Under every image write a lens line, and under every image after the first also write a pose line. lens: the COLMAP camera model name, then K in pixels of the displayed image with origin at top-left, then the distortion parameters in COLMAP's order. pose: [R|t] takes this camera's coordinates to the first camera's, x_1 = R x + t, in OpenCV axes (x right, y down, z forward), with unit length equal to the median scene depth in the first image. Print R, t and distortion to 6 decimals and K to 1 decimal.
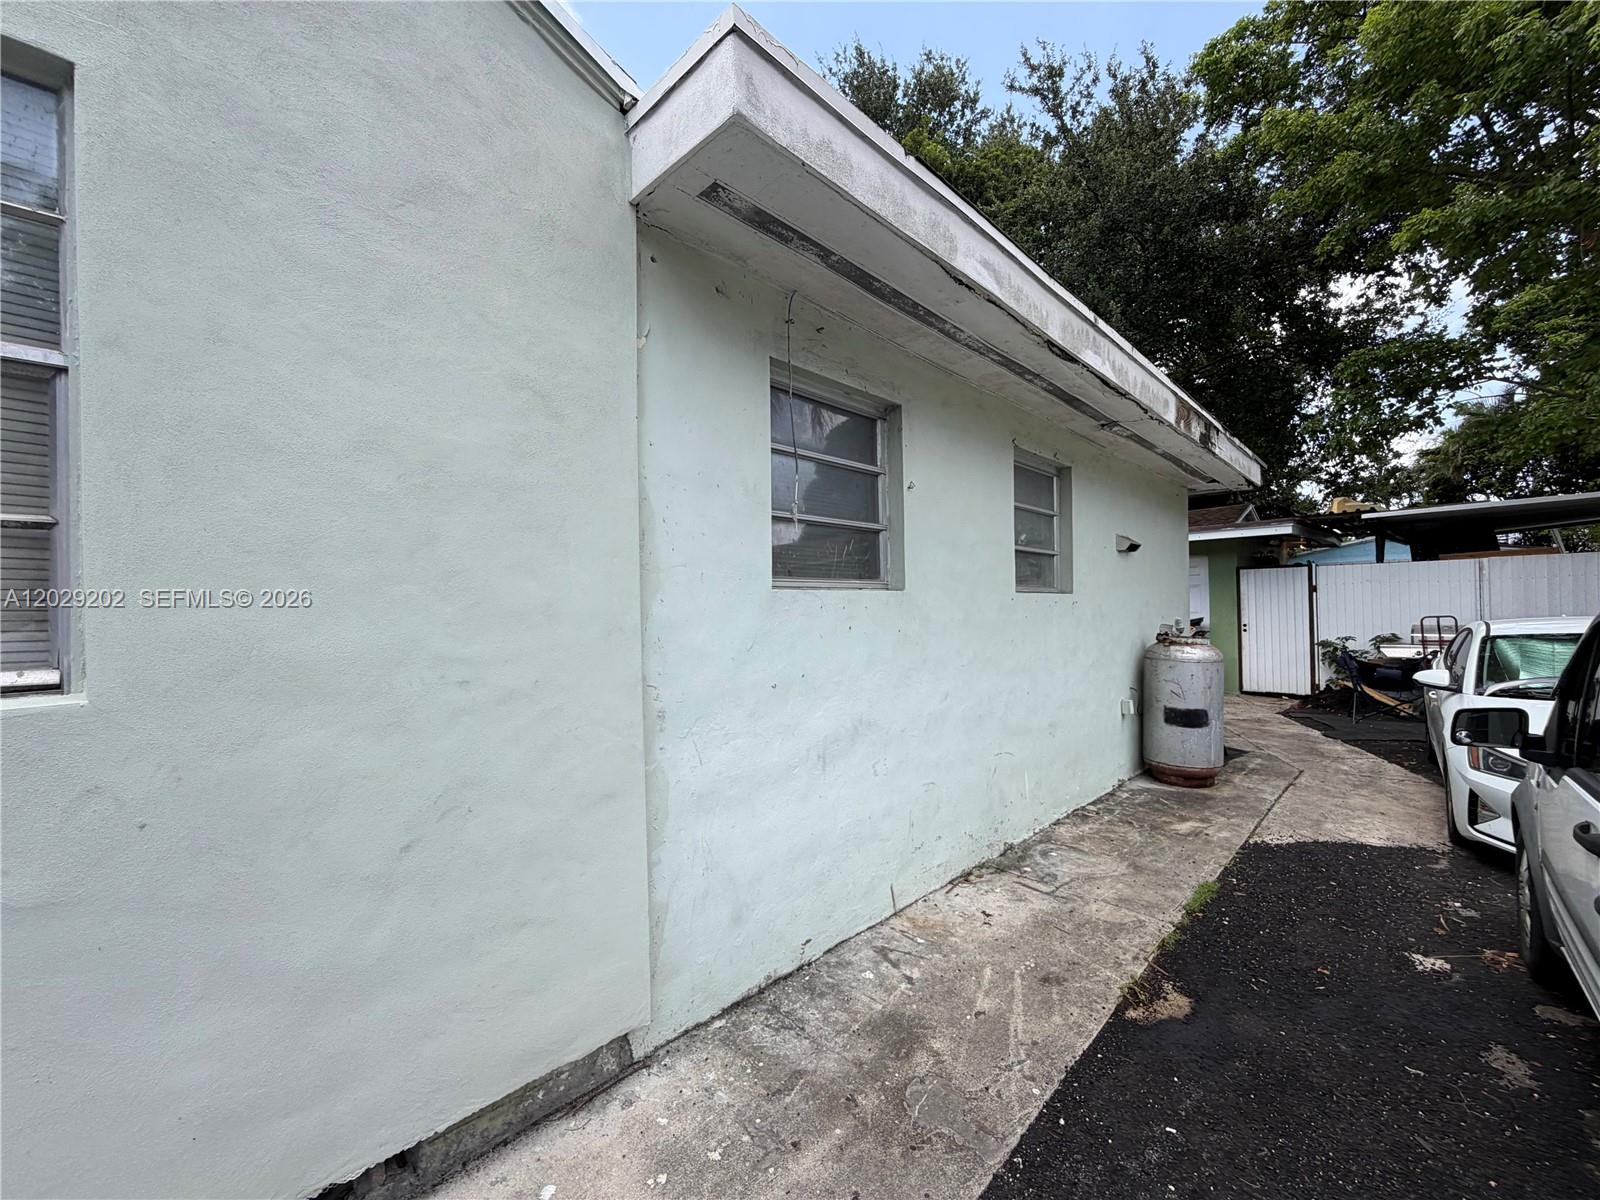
lens RADIAL K [[644.2, 0, 799.2], [0, 644.2, 601.5], [0, 0, 1]] dist [-0.001394, 0.000111]
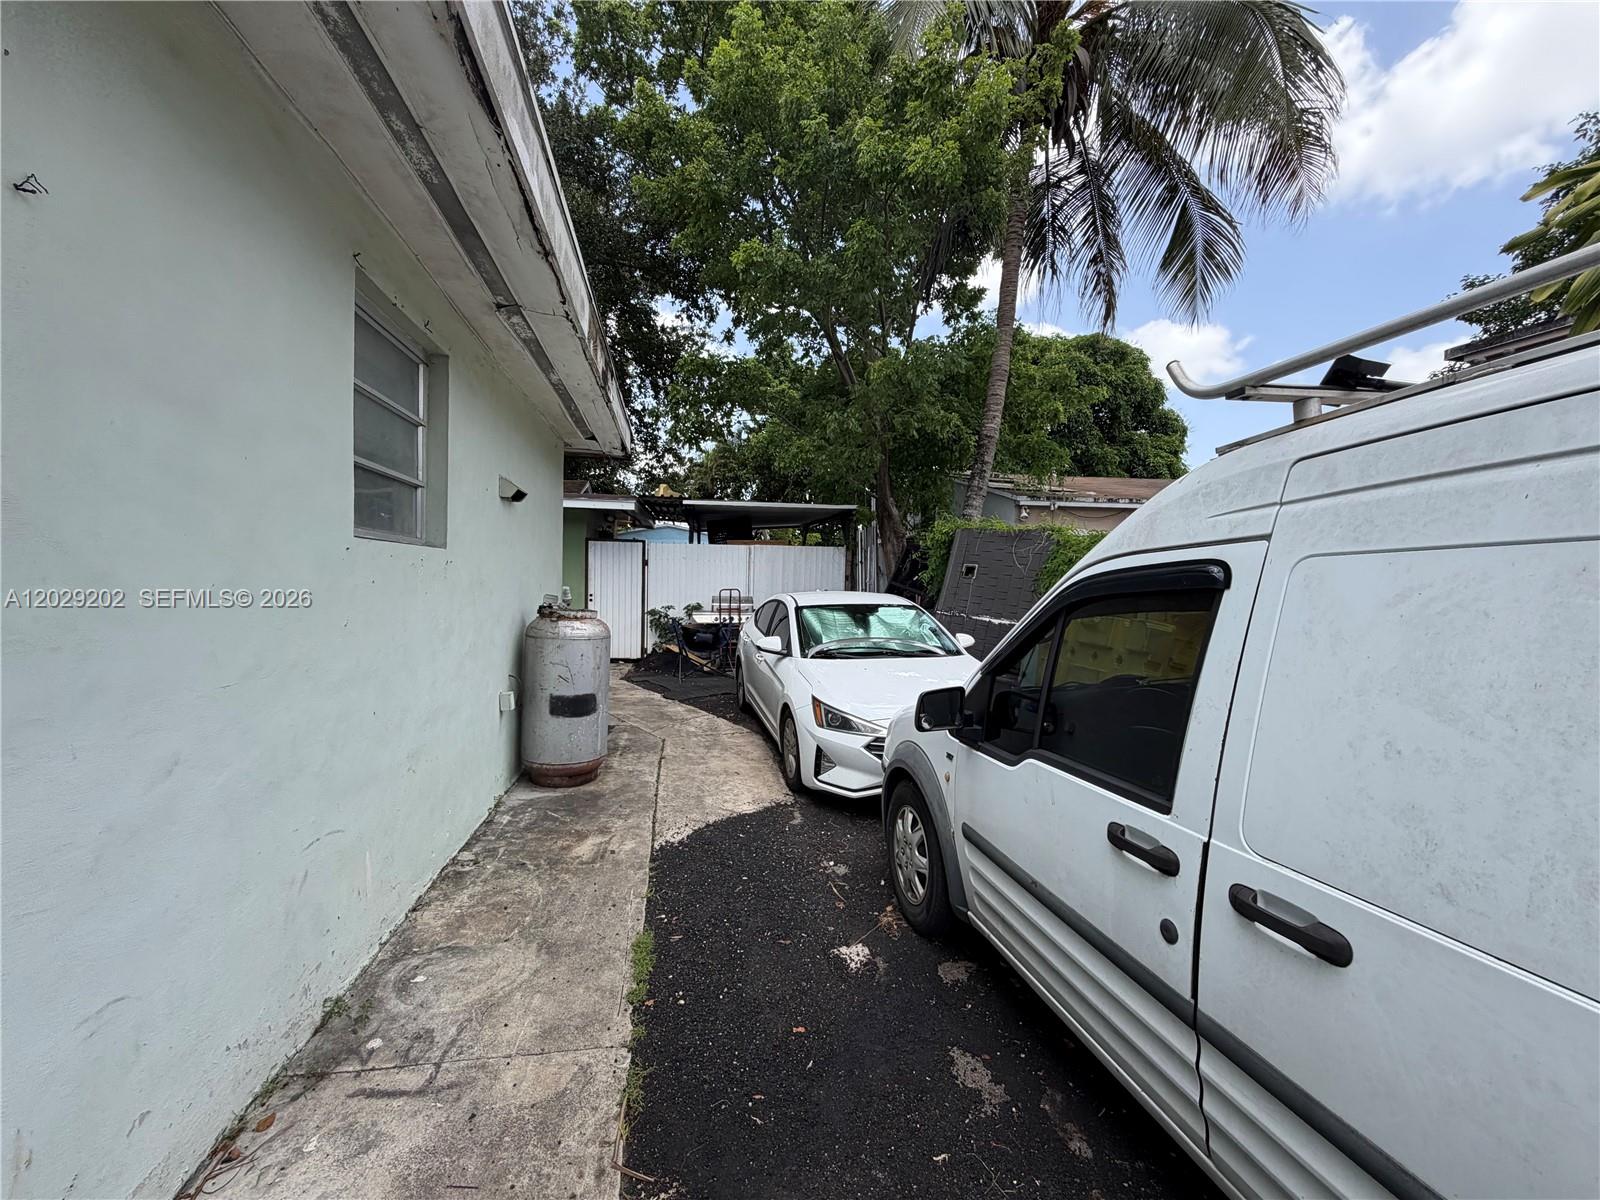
lens RADIAL K [[644.2, 0, 799.2], [0, 644.2, 601.5], [0, 0, 1]] dist [-0.001394, 0.000111]
pose [[0.572748, -0.001955, 0.819729, 0.085865], [-0.038458, 0.998832, 0.029253, 0.008799], [-0.818829, -0.048279, 0.572004, 0.309109]]
